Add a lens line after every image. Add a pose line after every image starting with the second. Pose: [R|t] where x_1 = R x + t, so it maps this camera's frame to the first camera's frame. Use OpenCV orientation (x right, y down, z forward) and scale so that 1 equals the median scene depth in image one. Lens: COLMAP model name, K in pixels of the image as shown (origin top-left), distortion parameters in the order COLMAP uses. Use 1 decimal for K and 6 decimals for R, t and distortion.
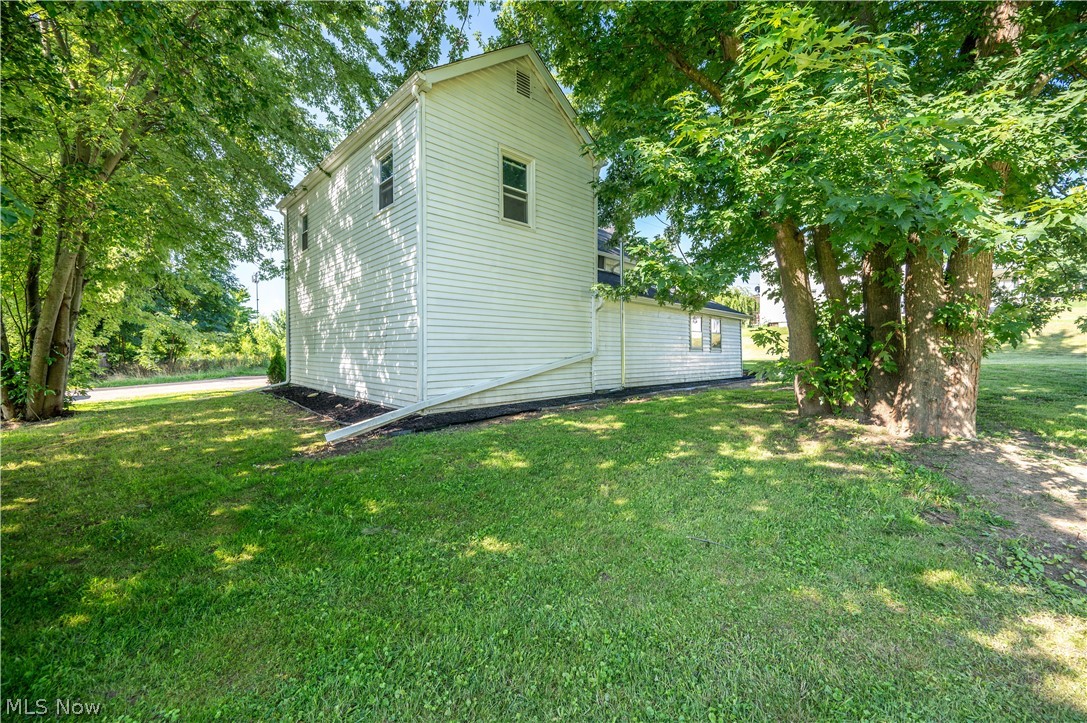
lens RADIAL K [[427.3, 0, 541.4], [0, 427.3, 358.1], [0, 0, 1]] dist [-0.002630, 0.000512]
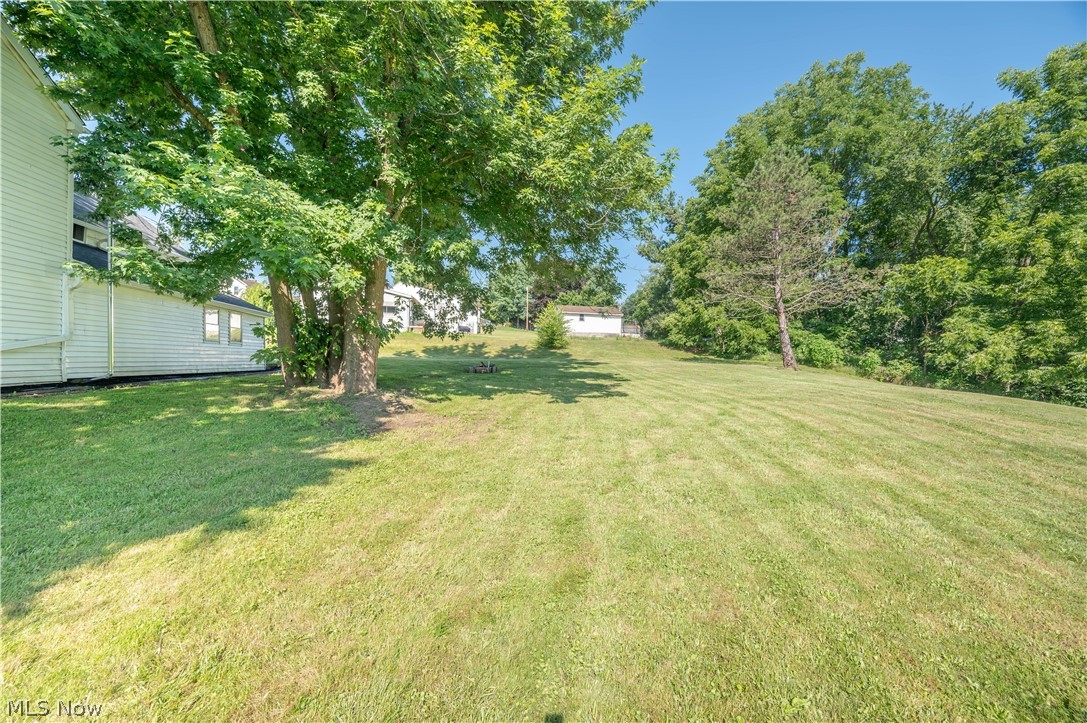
lens RADIAL K [[427.3, 0, 538.3], [0, 427.3, 362.6], [0, 0, 1]] dist [-0.002630, 0.000512]
pose [[0.570460, 0.007037, 0.821295, -0.064185], [-0.010789, 0.999941, -0.001074, 0.045369], [-0.821255, -0.008248, 0.570502, -0.459102]]
